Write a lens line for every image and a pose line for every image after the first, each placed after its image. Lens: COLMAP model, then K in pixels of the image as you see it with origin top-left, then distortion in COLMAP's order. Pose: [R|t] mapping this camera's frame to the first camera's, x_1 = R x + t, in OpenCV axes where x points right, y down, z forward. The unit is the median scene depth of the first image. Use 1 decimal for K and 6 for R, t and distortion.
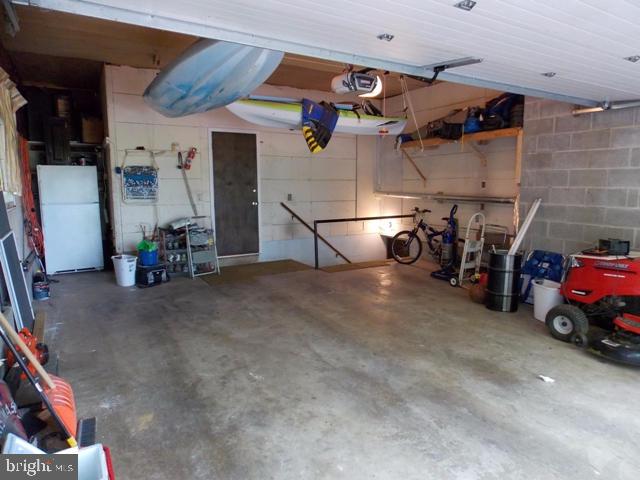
lens RADIAL K [[423.0, 0, 323.9], [0, 423.0, 241.5], [0, 0, 1]] dist [0.004530, -0.004387]
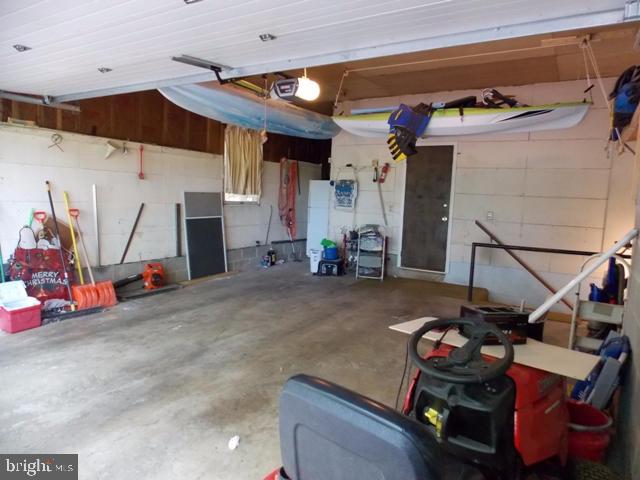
lens RADIAL K [[423.0, 0, 324.1], [0, 423.0, 239.6], [0, 0, 1]] dist [0.004530, -0.004387]
pose [[0.471072, 0.109888, -0.875223, 0.734787], [-0.161111, 0.986238, 0.037112, -0.050057], [0.867257, 0.123525, 0.482293, 0.443097]]
